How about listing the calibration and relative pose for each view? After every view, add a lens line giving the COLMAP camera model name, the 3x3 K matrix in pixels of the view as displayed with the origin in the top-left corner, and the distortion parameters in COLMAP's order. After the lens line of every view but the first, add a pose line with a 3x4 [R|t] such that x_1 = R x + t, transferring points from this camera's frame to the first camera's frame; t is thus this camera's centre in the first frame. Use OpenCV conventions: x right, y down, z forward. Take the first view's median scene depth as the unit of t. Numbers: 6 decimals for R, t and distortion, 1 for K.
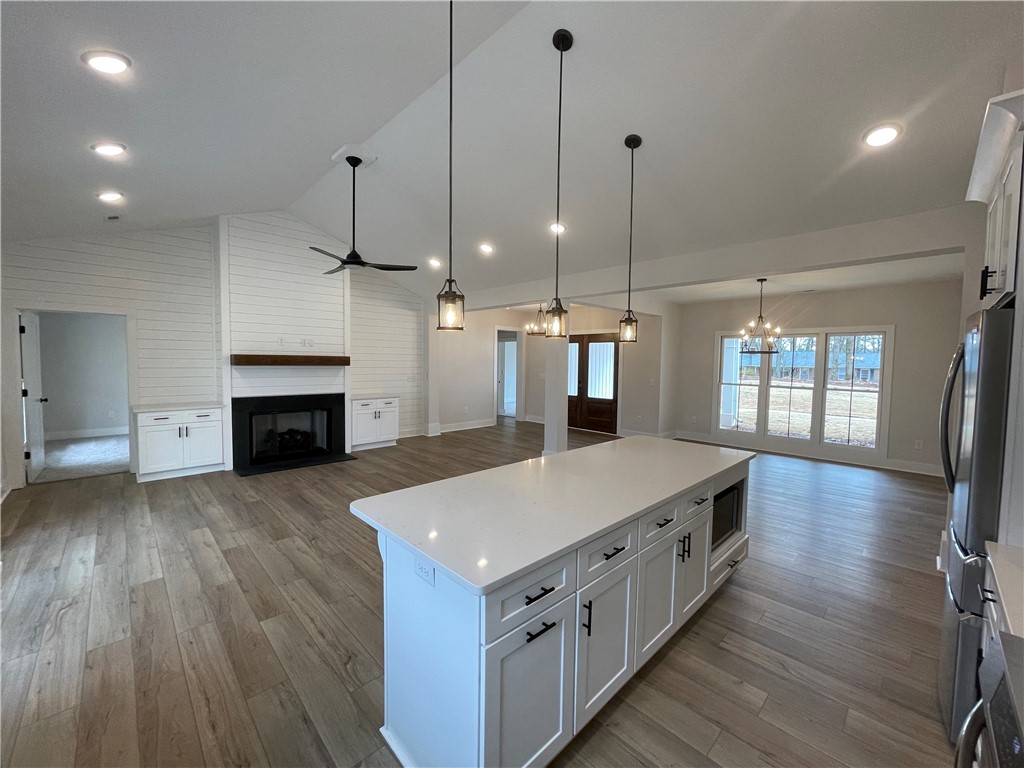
lens RADIAL K [[410.7, 0, 512.5], [0, 410.7, 379.9], [0, 0, 1]] dist [-0.001844, 0.000503]
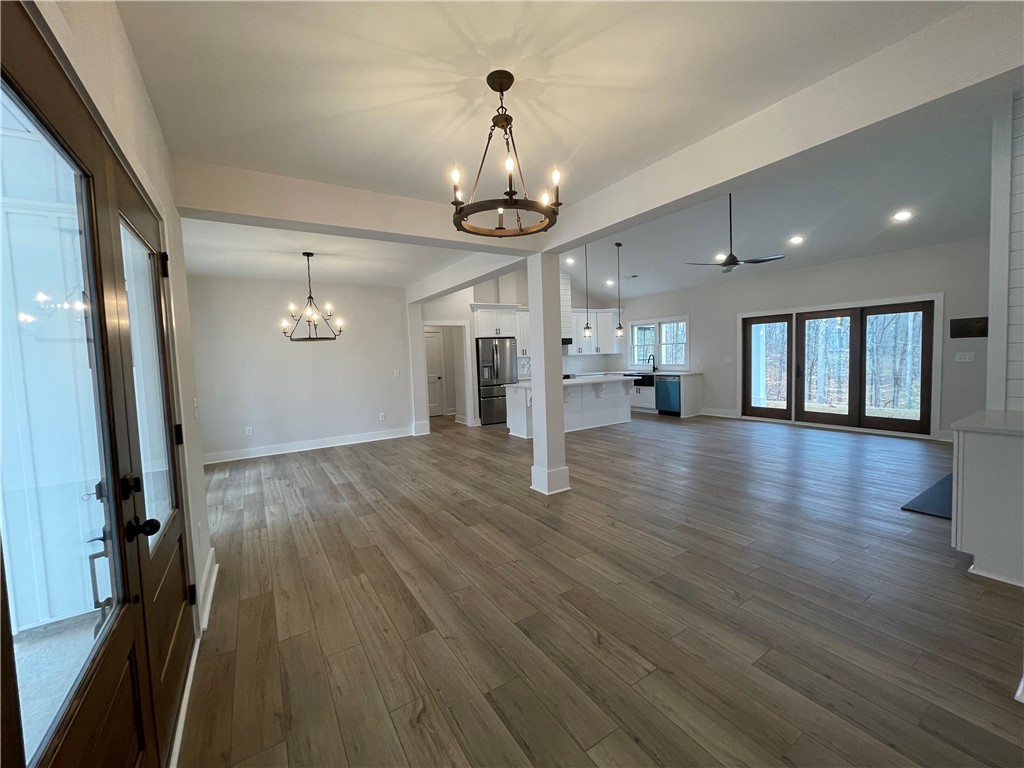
lens RADIAL K [[410.7, 0, 512.4], [0, 410.7, 382.8], [0, 0, 1]] dist [-0.001844, 0.000503]
pose [[-0.978885, 0.009580, 0.204188, 0.032133], [0.033820, 0.992725, 0.115560, -0.095018], [-0.201595, 0.120026, -0.972087, 2.711366]]
